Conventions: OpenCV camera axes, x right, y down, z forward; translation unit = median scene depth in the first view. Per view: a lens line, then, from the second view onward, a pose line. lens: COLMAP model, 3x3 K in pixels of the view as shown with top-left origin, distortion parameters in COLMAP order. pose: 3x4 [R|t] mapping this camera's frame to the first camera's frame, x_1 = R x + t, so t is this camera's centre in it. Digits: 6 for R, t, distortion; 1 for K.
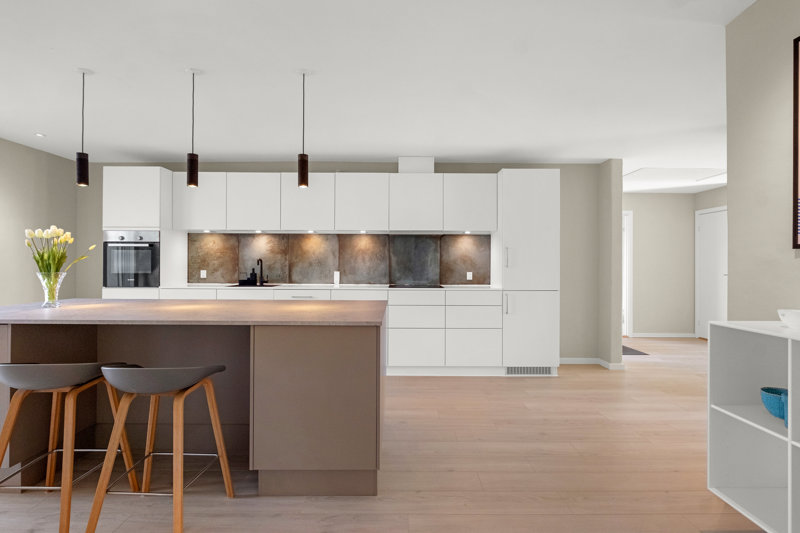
lens RADIAL K [[408.1, 0, 400.3], [0, 408.1, 264.9], [0, 0, 1]] dist [-0.001585, -0.000702]
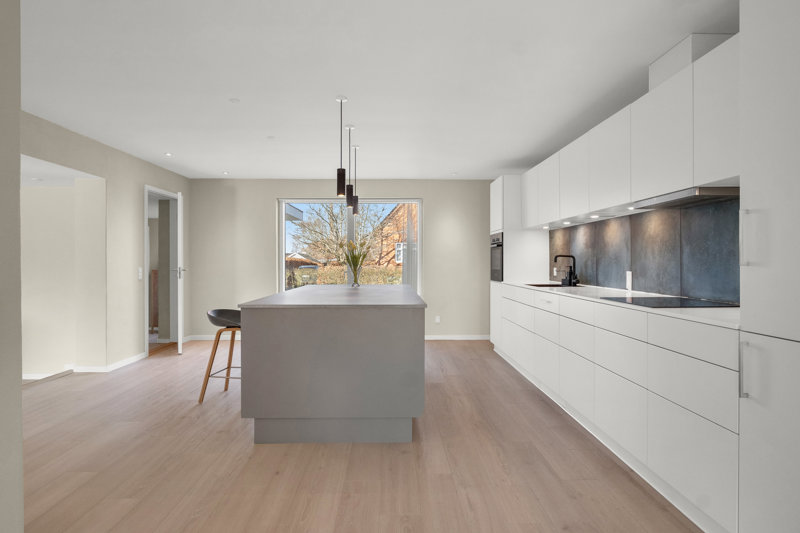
lens RADIAL K [[456.7, 0, 399.8], [0, 456.7, 265.0], [0, 0, 1]] dist [0.001974, 0.000187]
pose [[0.010938, 0.002720, -0.999936, 0.582828], [0.002067, 0.999994, 0.002743, 0.002802], [0.999938, -0.002096, 0.010933, 0.617743]]
